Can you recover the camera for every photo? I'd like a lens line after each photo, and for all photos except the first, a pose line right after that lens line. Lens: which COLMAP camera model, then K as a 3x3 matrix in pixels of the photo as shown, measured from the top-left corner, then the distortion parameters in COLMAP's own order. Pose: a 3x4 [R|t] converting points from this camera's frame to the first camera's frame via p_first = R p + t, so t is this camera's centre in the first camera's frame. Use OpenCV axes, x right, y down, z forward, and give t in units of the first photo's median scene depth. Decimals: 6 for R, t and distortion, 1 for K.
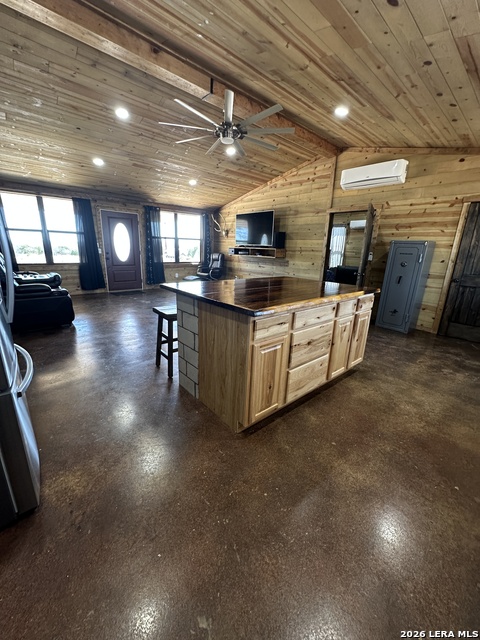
lens RADIAL K [[251.9, 0, 240.5], [0, 251.9, 319.5], [0, 0, 1]] dist [-0.003391, 0.000666]
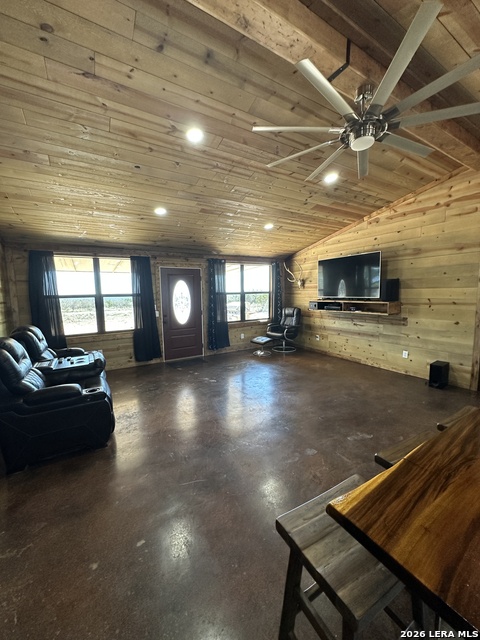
lens RADIAL K [[251.9, 0, 241.4], [0, 251.9, 320.5], [0, 0, 1]] dist [-0.003391, 0.000666]
pose [[0.982728, -0.032983, -0.182092, -0.149203], [0.002233, 0.986030, -0.166555, -0.125846], [0.185041, 0.163272, 0.969073, 0.275619]]
